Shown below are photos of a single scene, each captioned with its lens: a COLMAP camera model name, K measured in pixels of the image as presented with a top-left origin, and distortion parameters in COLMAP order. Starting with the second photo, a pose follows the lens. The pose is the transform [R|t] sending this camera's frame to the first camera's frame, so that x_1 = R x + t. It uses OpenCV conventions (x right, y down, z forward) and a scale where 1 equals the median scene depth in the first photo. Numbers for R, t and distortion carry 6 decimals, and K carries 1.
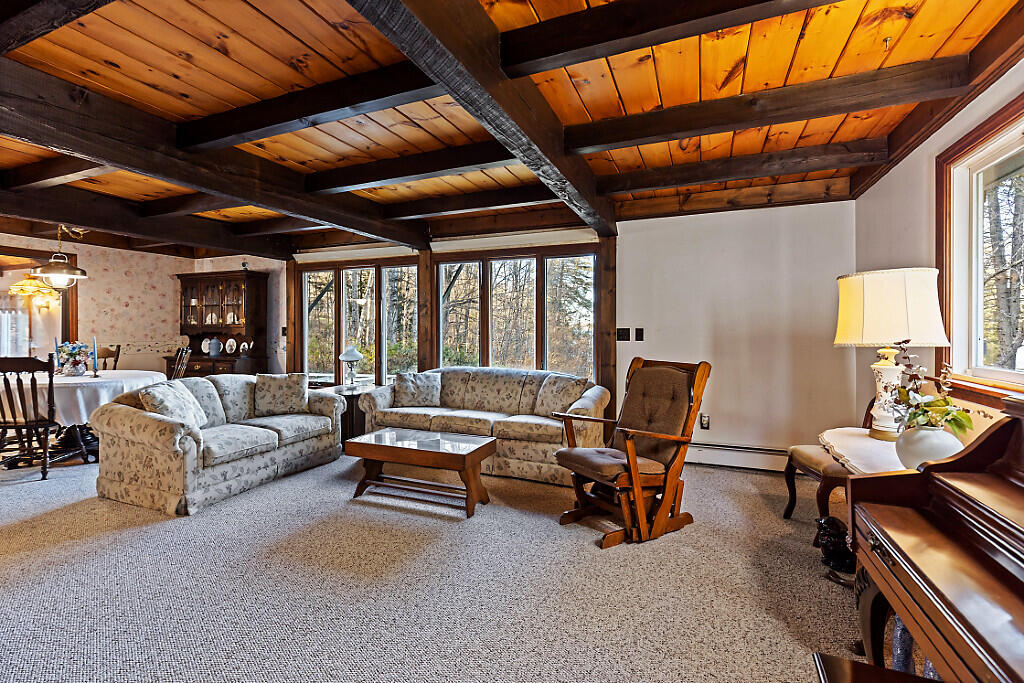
lens RADIAL K [[461.7, 0, 494.6], [0, 461.7, 329.6], [0, 0, 1]] dist [0.024386, -0.000241]
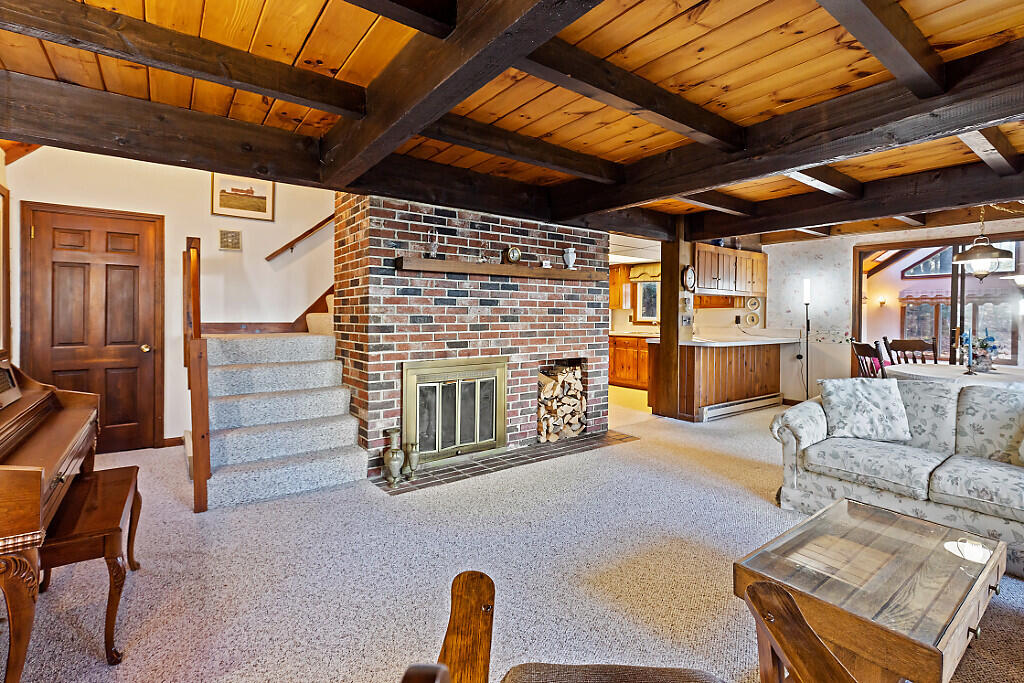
lens RADIAL K [[471.9, 0, 509.3], [0, 471.9, 310.1], [0, 0, 1]] dist [0.002407, -0.000651]
pose [[-0.490415, -0.012997, -0.871392, 0.343789], [-0.010045, 0.999907, -0.009261, -0.000719], [0.871431, 0.004211, -0.490499, 0.696716]]
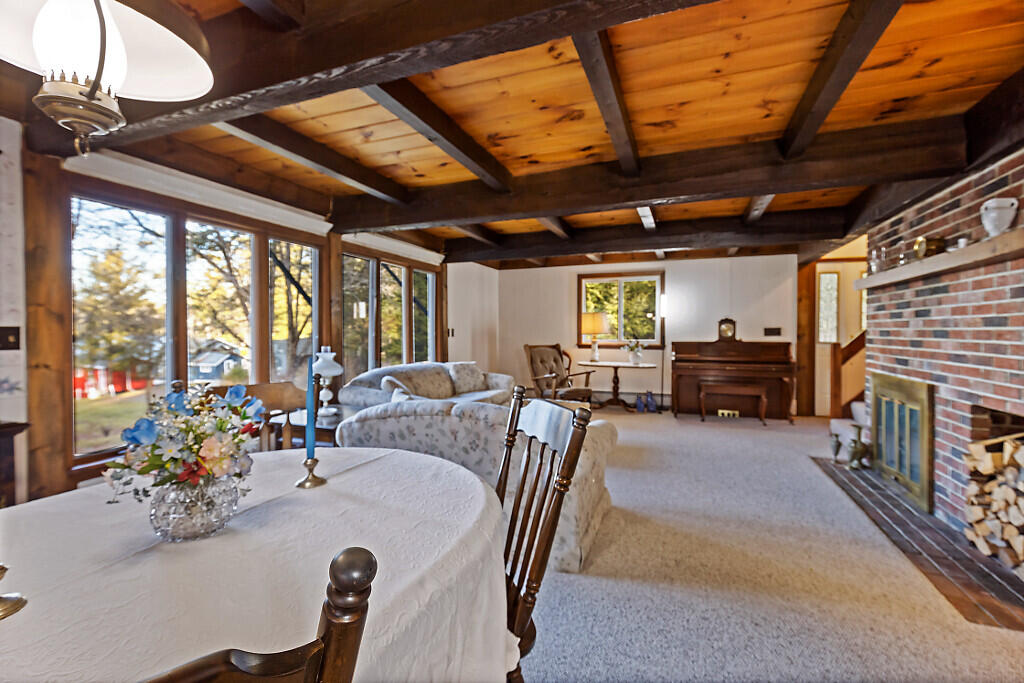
lens RADIAL K [[460.4, 0, 494.9], [0, 460.4, 341.5], [0, 0, 1]] dist [0.003523, 0.000244]
pose [[-0.037313, -0.028325, 0.998902, -1.184236], [0.004104, 0.999585, 0.028498, -0.002956], [-0.999295, 0.005162, -0.037182, 0.906353]]
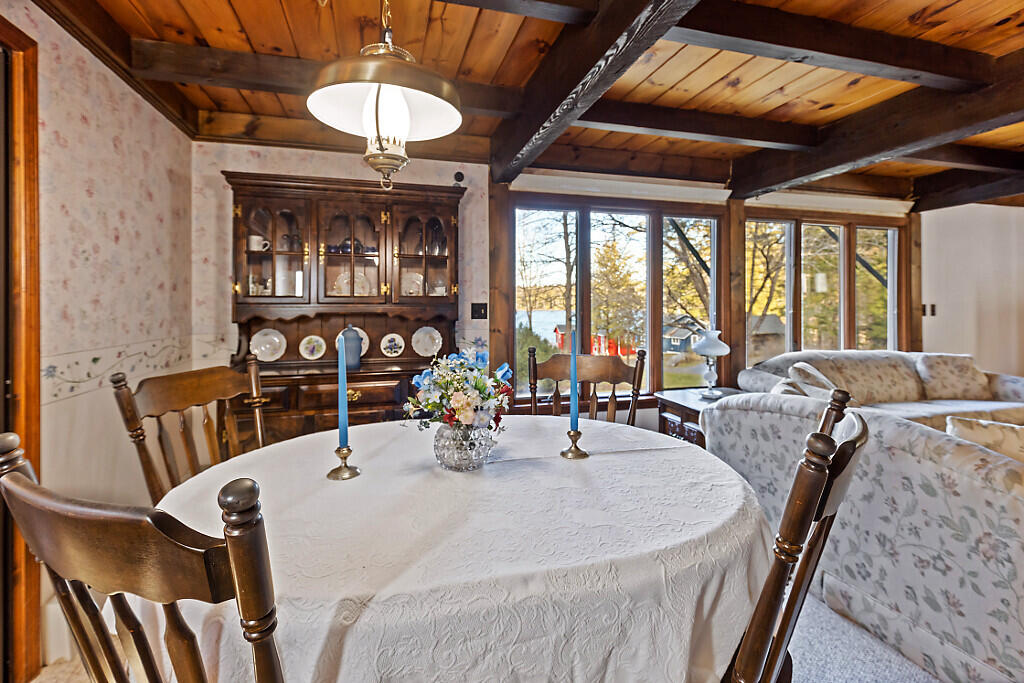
lens RADIAL K [[471.9, 0, 509.3], [0, 471.9, 310.1], [0, 0, 1]] dist [0.002407, -0.000651]
pose [[0.769795, -0.008207, 0.638238, -1.102912], [0.003369, 0.999956, 0.008795, -0.002061], [-0.638282, -0.004620, 0.769789, 0.777440]]
